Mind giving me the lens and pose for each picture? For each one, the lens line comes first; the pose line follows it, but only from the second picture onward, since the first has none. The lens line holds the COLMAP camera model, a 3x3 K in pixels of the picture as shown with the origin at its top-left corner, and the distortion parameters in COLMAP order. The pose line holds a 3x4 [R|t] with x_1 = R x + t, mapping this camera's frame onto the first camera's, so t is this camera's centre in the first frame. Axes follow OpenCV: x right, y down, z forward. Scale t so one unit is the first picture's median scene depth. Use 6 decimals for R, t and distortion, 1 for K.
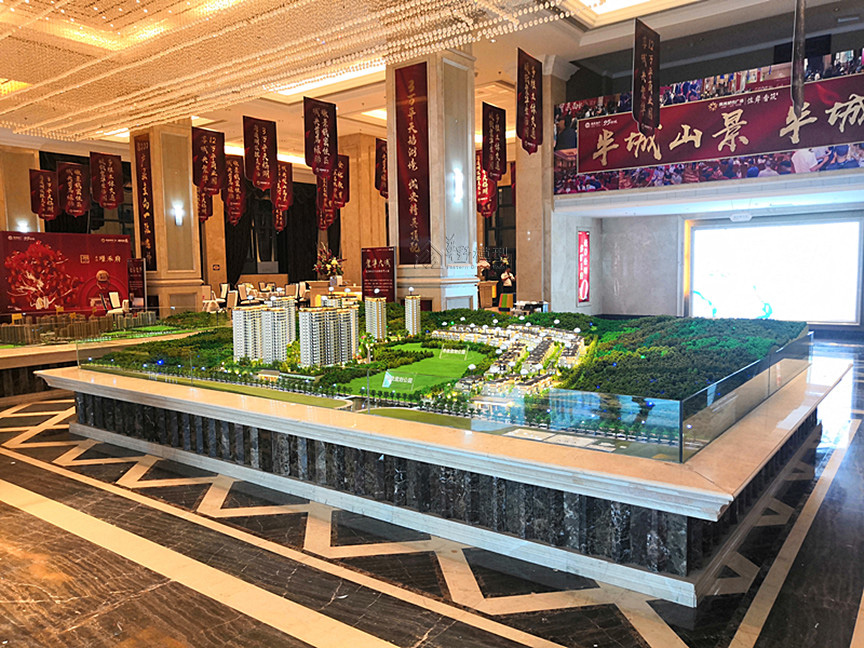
lens RADIAL K [[666.8, 0, 433.5], [0, 666.8, 323.0], [0, 0, 1]] dist [0.014111, 0.004522]
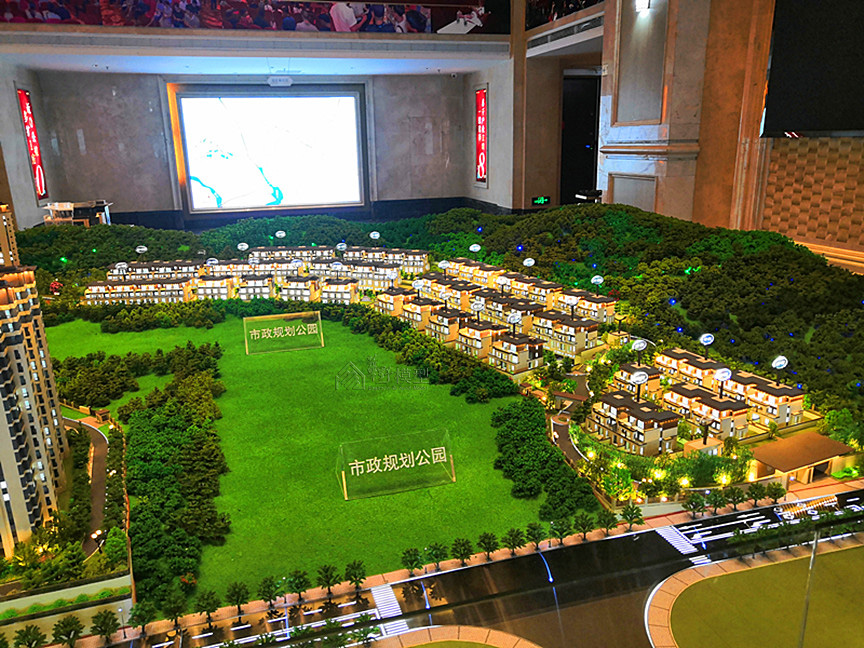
lens RADIAL K [[666.8, 0, 432.1], [0, 666.8, 327.2], [0, 0, 1]] dist [0.014111, 0.004522]
pose [[0.586067, -0.210877, 0.782340, -0.126736], [0.078805, 0.975796, 0.203988, -0.014043], [-0.806421, -0.057899, 0.588501, 0.318491]]
